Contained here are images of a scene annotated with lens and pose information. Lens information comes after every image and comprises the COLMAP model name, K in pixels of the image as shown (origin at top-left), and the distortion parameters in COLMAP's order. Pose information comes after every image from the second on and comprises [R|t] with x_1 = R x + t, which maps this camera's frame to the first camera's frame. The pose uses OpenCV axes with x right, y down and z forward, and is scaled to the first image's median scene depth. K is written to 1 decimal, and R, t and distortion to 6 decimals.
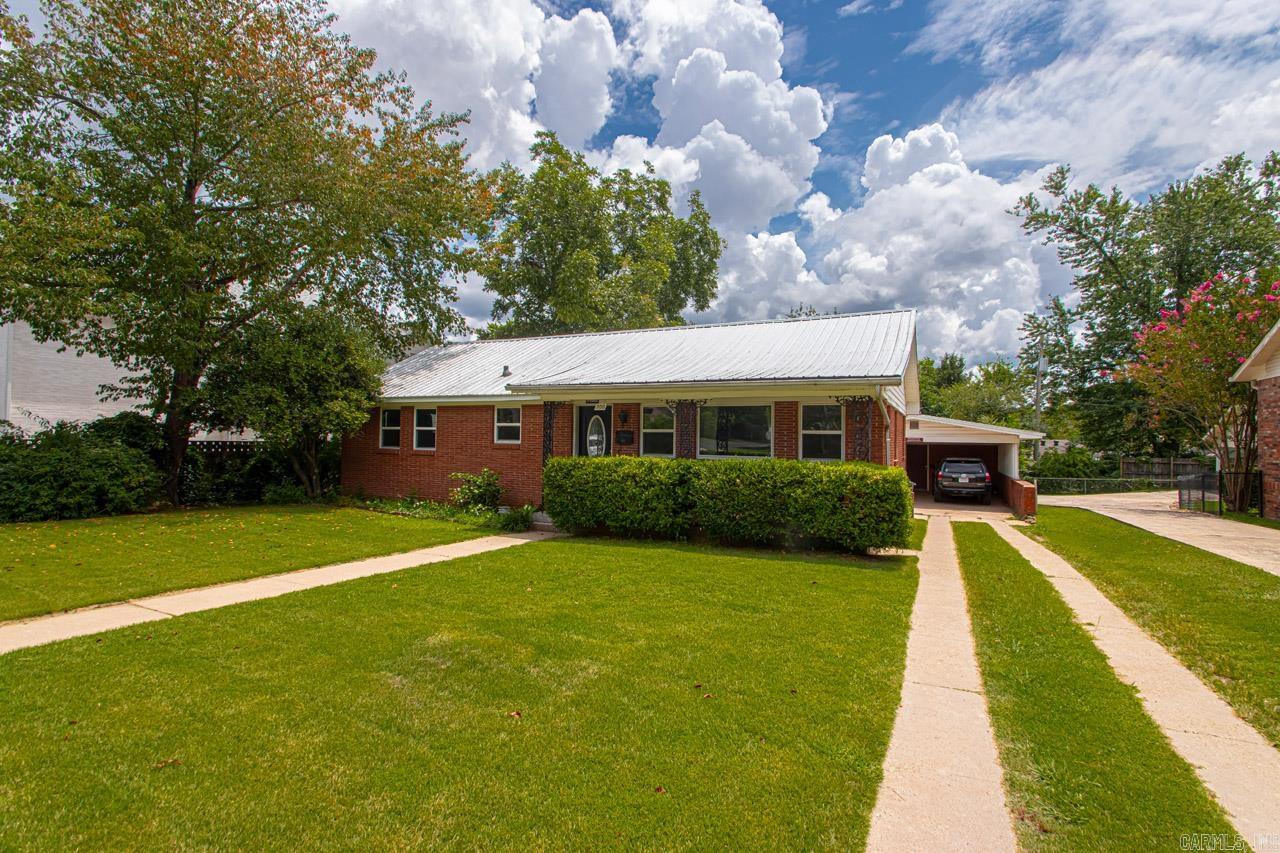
lens RADIAL K [[601.4, 0, 643.8], [0, 601.4, 427.8], [0, 0, 1]] dist [0.015244, -0.013103]
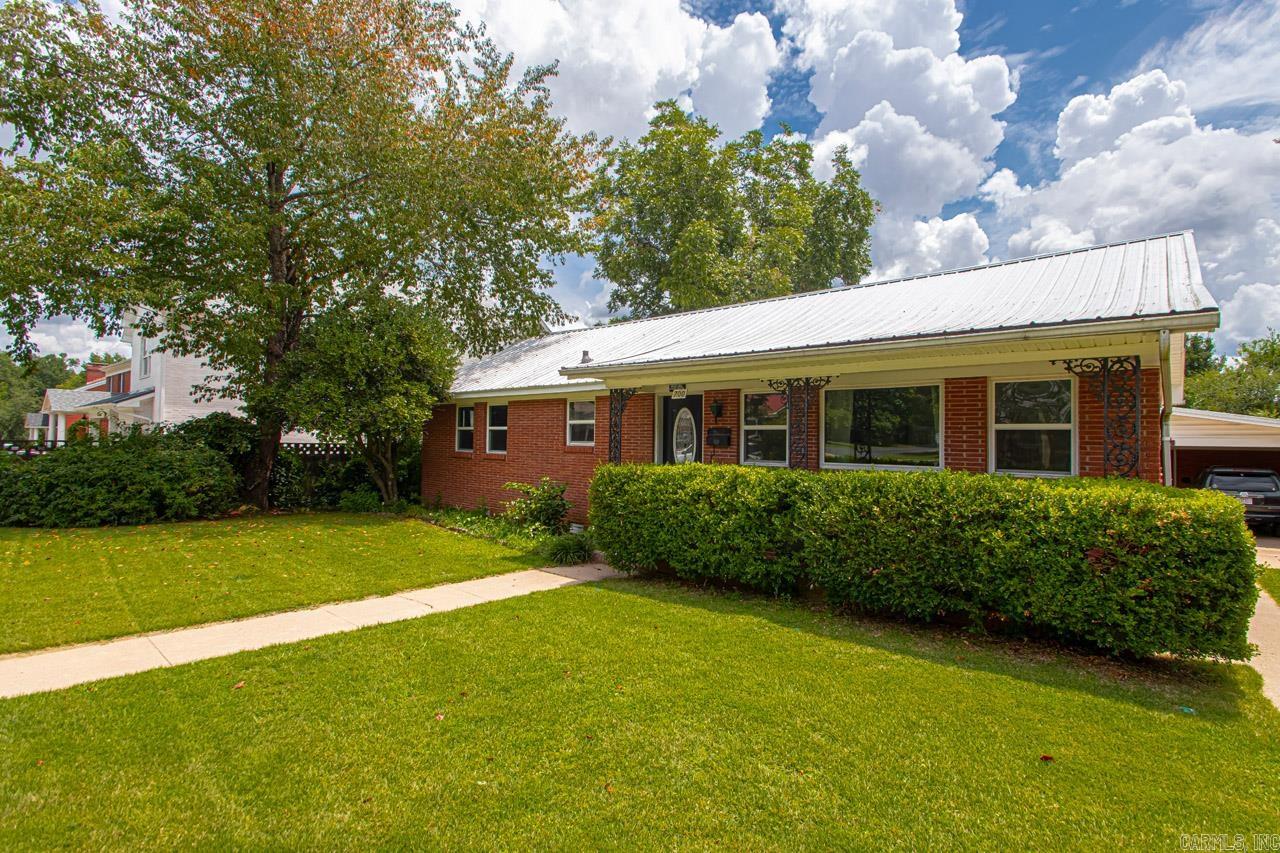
lens RADIAL K [[601.4, 0, 644.8], [0, 601.4, 425.3], [0, 0, 1]] dist [0.015244, -0.013103]
pose [[0.968417, -0.006891, -0.249242, 0.054048], [0.003881, 0.999914, -0.012564, 0.009032], [0.249307, 0.011200, 0.968360, 0.242314]]
